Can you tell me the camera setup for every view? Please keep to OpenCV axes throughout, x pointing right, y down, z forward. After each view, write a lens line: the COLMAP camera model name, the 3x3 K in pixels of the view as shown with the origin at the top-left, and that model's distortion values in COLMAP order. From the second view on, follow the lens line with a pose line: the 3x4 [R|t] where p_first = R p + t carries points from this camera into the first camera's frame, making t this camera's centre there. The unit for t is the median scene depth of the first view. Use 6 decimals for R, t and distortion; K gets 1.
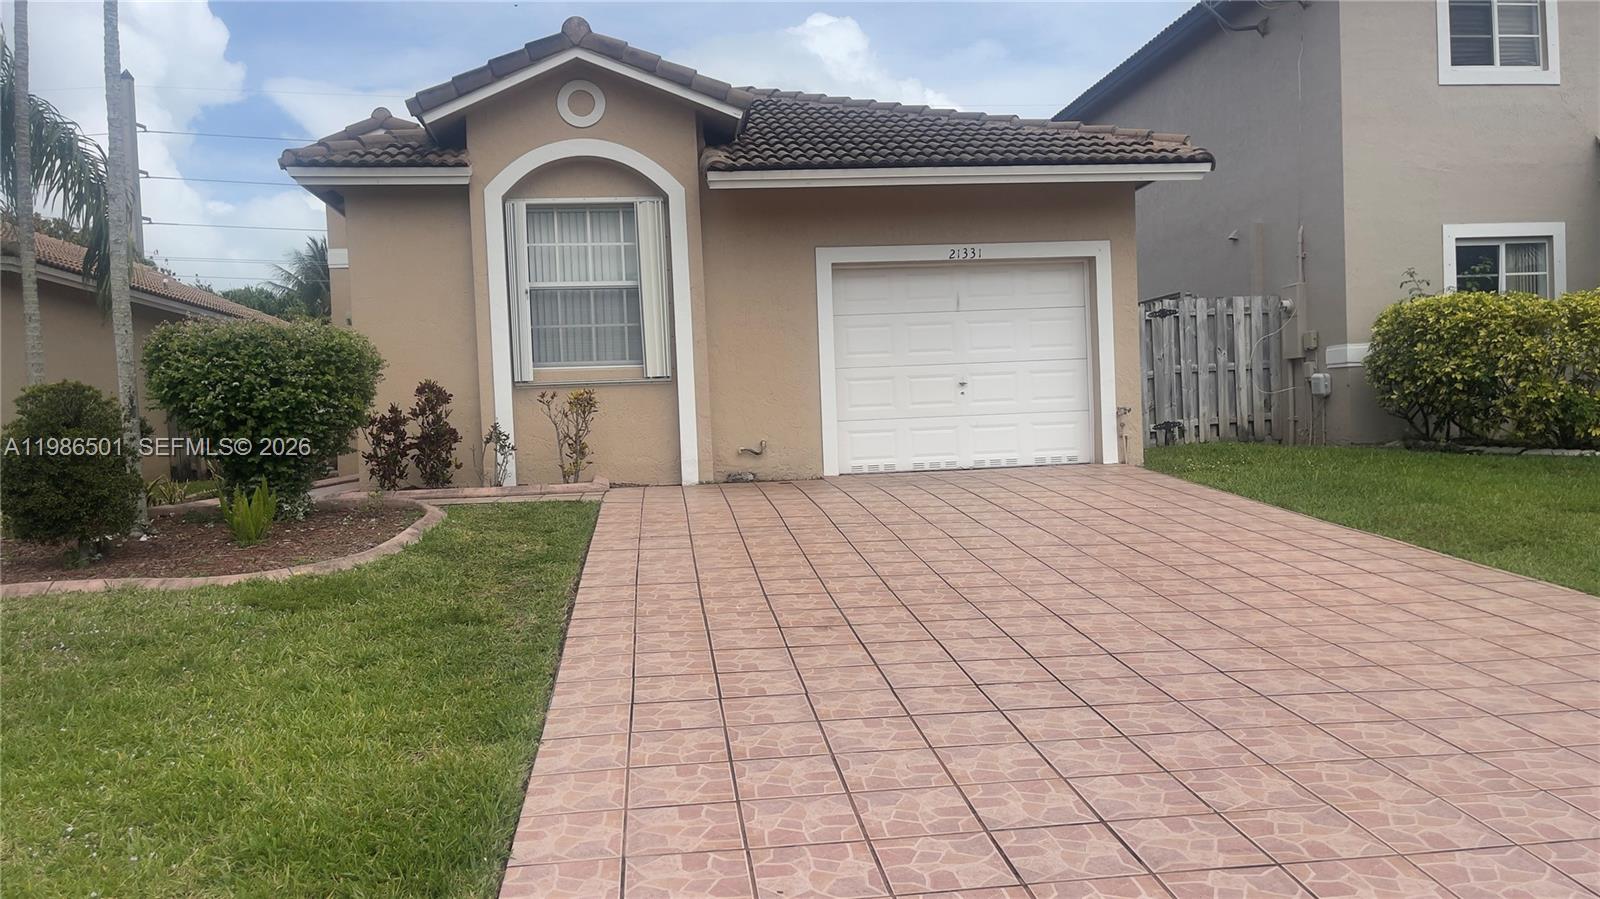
lens RADIAL K [[1204.6, 0, 796.9], [0, 1204.6, 453.0], [0, 0, 1]] dist [0.068970, -0.086877]
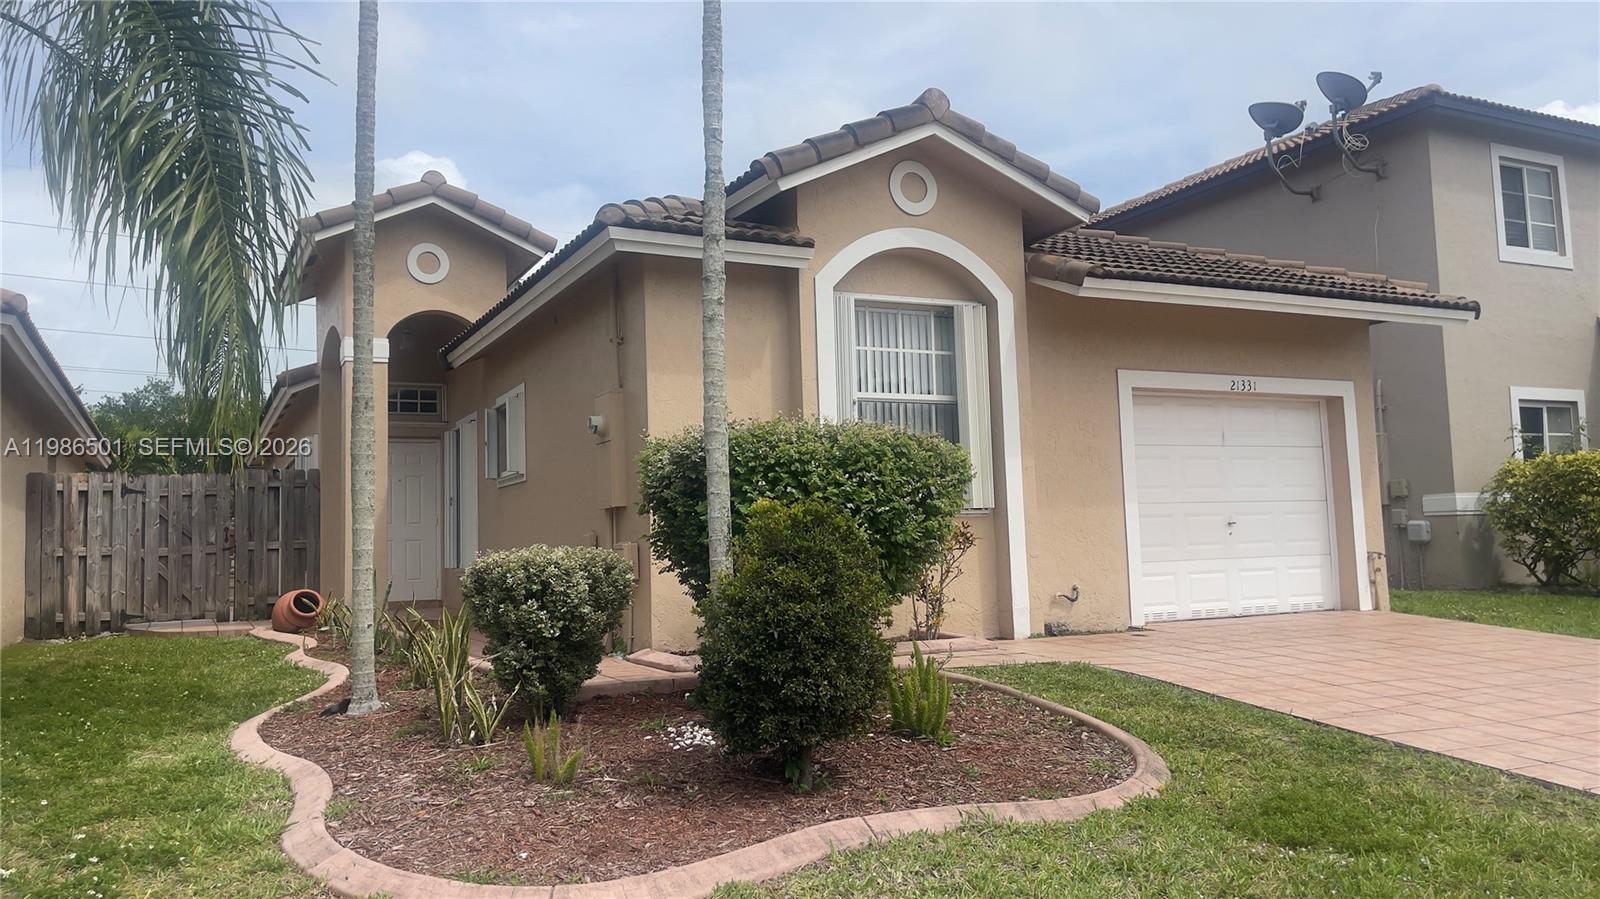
lens RADIAL K [[1204.6, 0, 789.9], [0, 1204.6, 444.9], [0, 0, 1]] dist [0.068970, -0.086877]
pose [[0.941302, 0.039818, 0.335210, -0.530267], [0.000545, 0.992838, -0.119467, -0.006732], [-0.337566, 0.112637, 0.934538, 0.250081]]
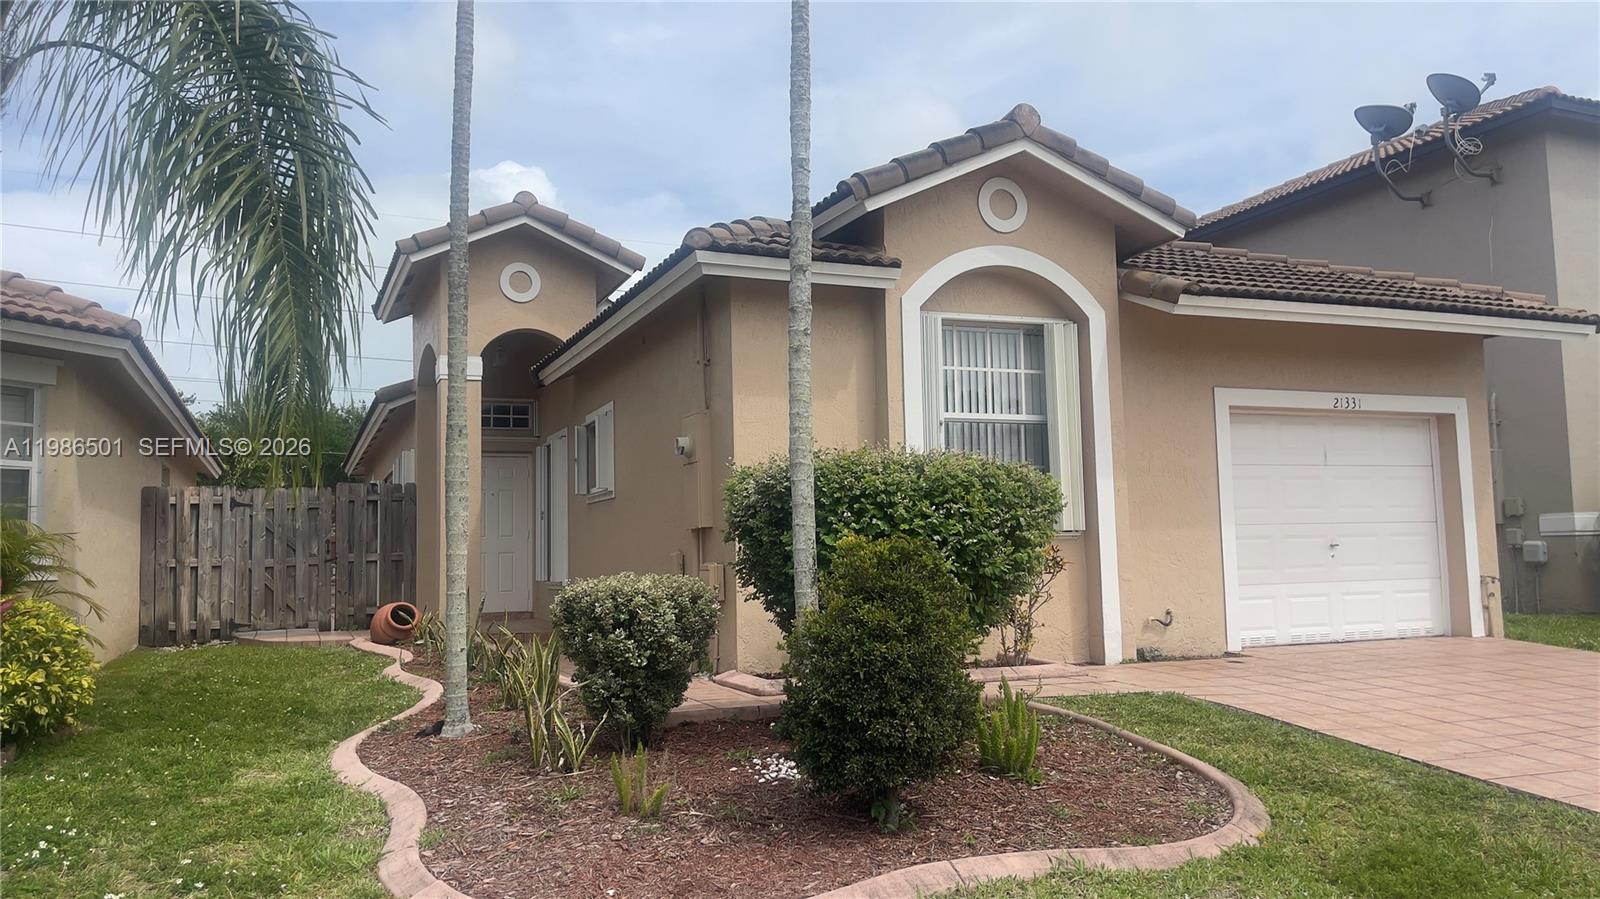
lens RADIAL K [[1204.6, 0, 789.8], [0, 1204.6, 455.8], [0, 0, 1]] dist [0.068970, -0.086877]
pose [[0.962658, 0.040623, 0.267657, -0.529890], [-0.010123, 0.993388, -0.114359, -0.017580], [-0.270532, 0.107379, 0.956704, 0.251539]]
